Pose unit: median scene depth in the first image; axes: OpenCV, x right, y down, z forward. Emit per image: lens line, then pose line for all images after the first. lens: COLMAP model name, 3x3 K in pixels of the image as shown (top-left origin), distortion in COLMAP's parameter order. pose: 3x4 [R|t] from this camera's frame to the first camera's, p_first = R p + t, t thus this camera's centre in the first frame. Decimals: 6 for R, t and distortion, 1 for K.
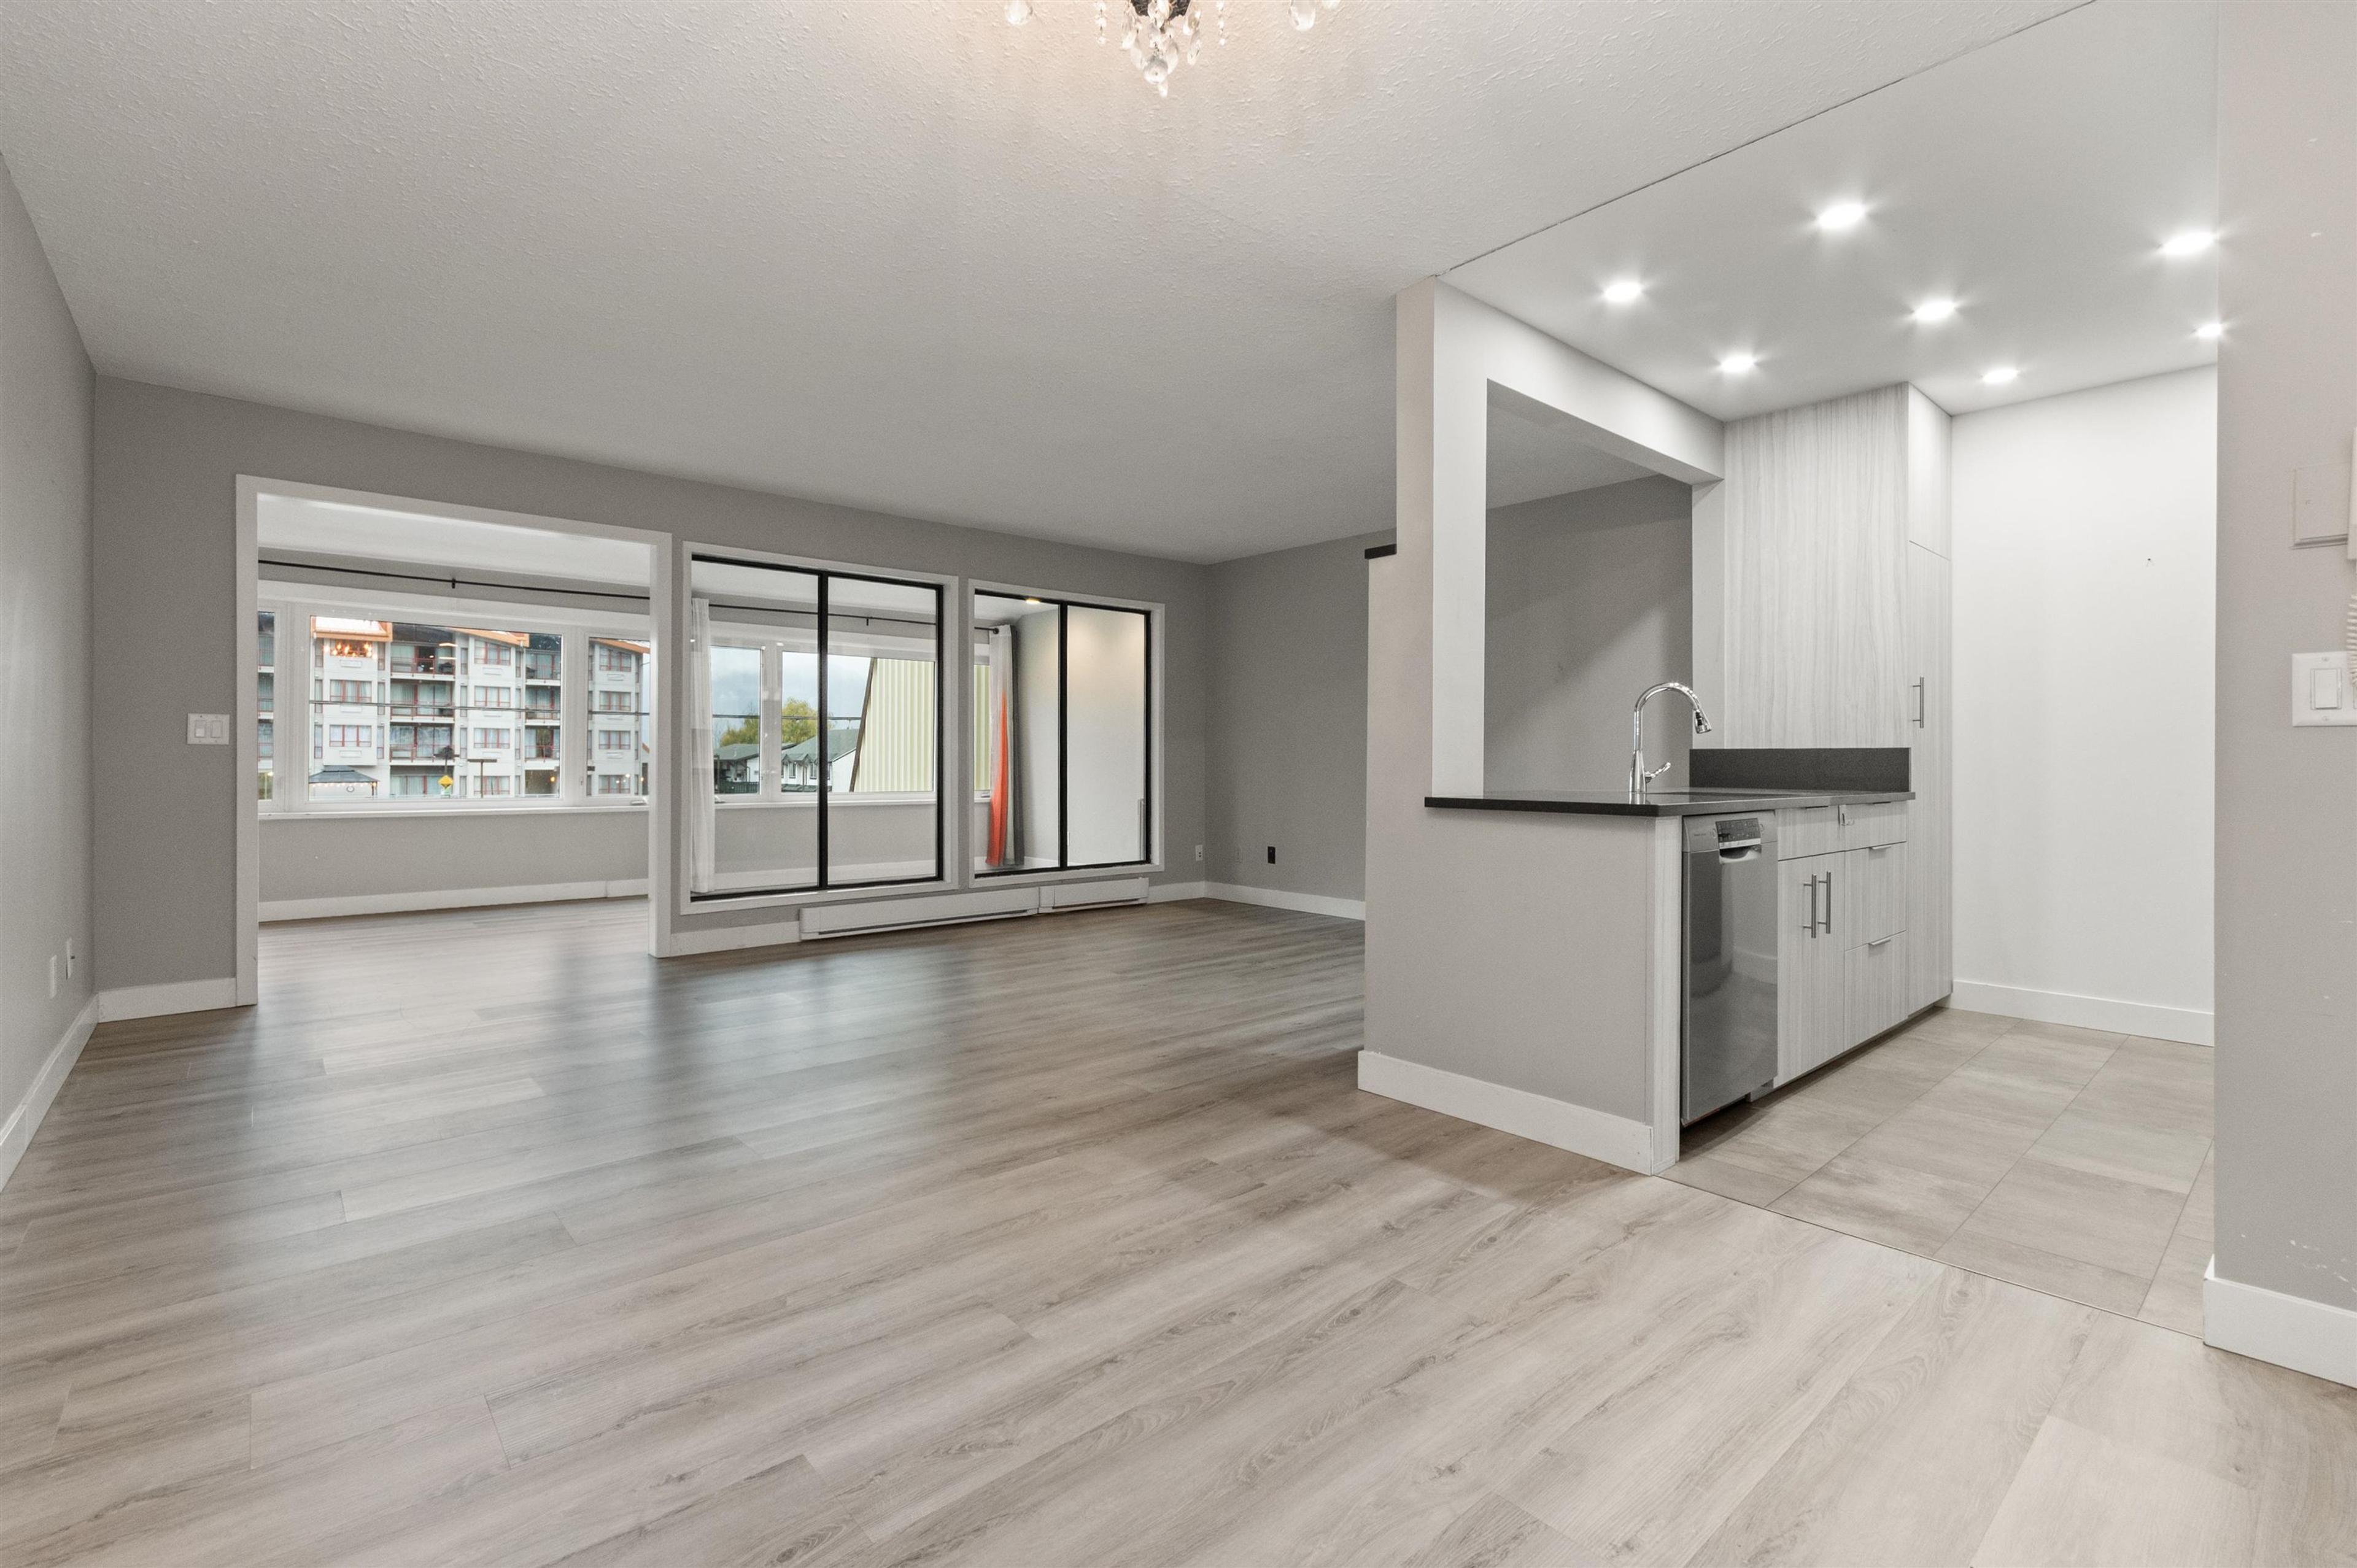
lens RADIAL K [[1045.1, 0, 1160.3], [0, 1045.1, 756.1], [0, 0, 1]] dist [0.001779, -0.000238]
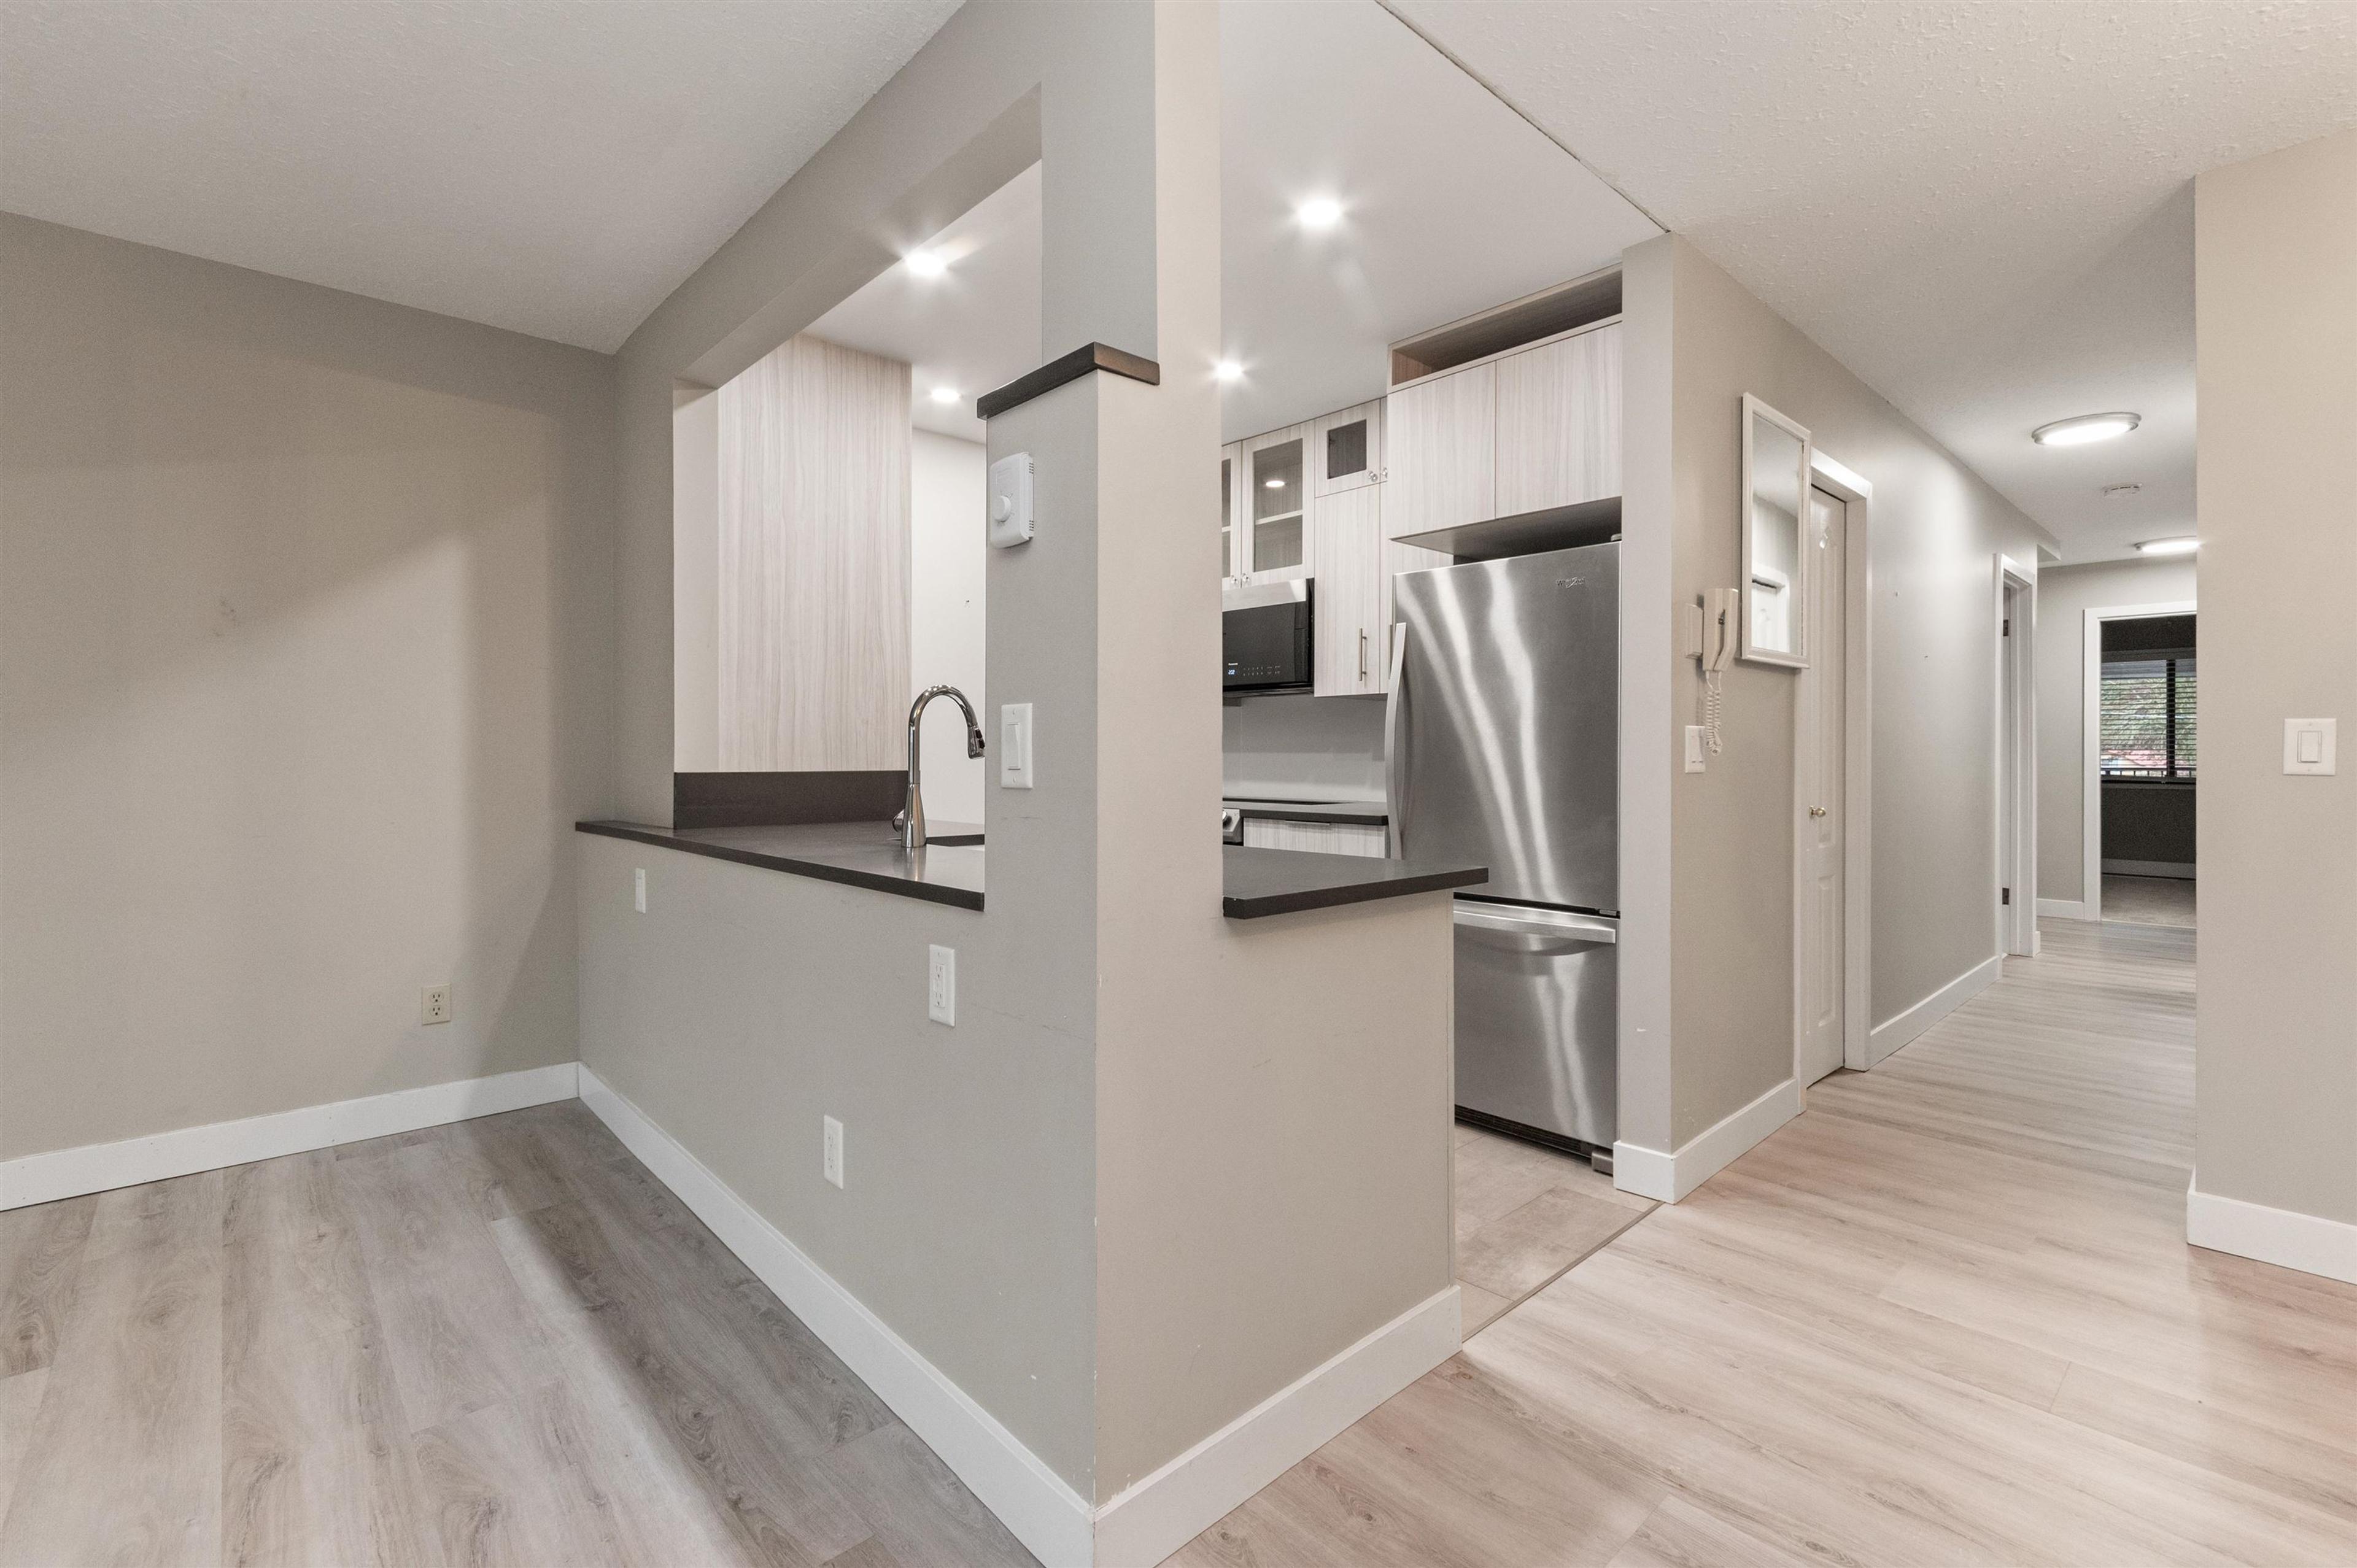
lens RADIAL K [[1045.1, 0, 1160.3], [0, 1045.1, 756.1], [0, 0, 1]] dist [0.001779, -0.000238]
pose [[-0.017976, -0.002162, 0.999836, -0.181043], [-0.005220, 0.999984, 0.002069, -0.022124], [-0.999825, -0.005182, -0.017987, 0.759459]]
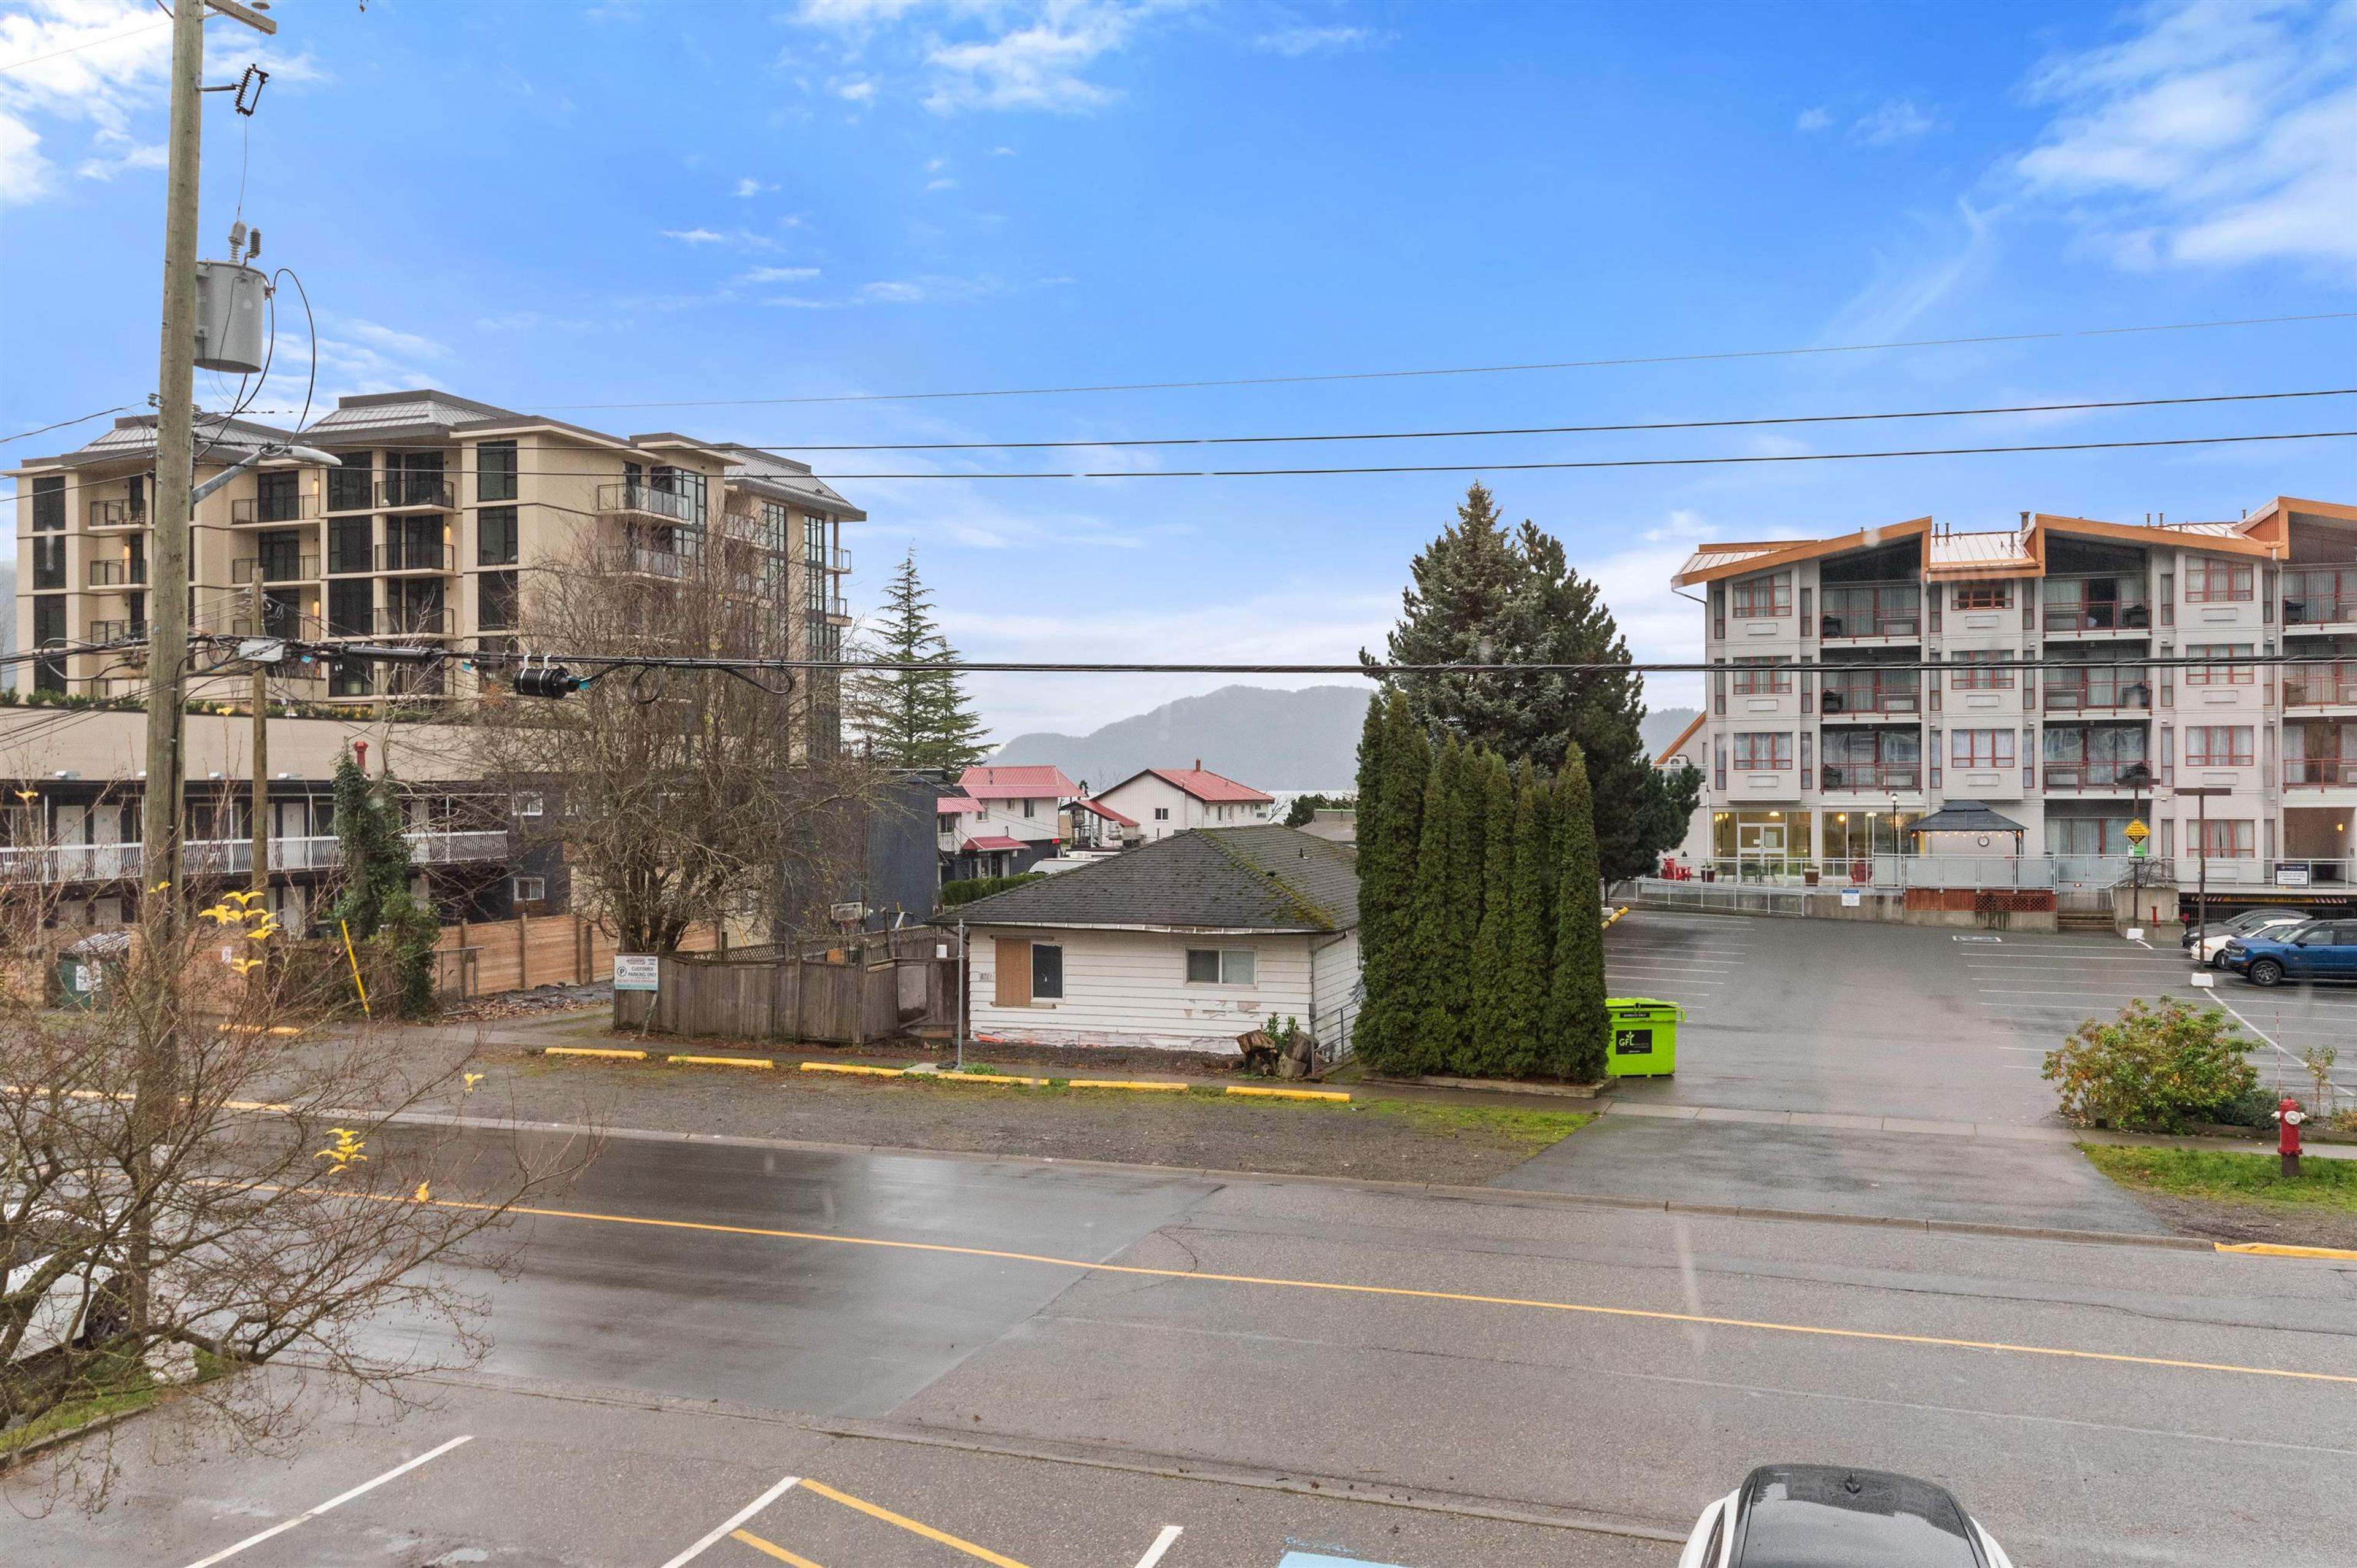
lens RADIAL K [[1960.9, 0, 1146.6], [0, 1960.9, 786.8], [0, 0, 1]] dist [-0.006436, -0.004325]
pose [[0.480547, -0.006926, -0.876941, -1.097848], [0.011242, 0.999935, -0.001737, -0.029382], [0.876897, -0.009024, 0.480594, 1.675803]]
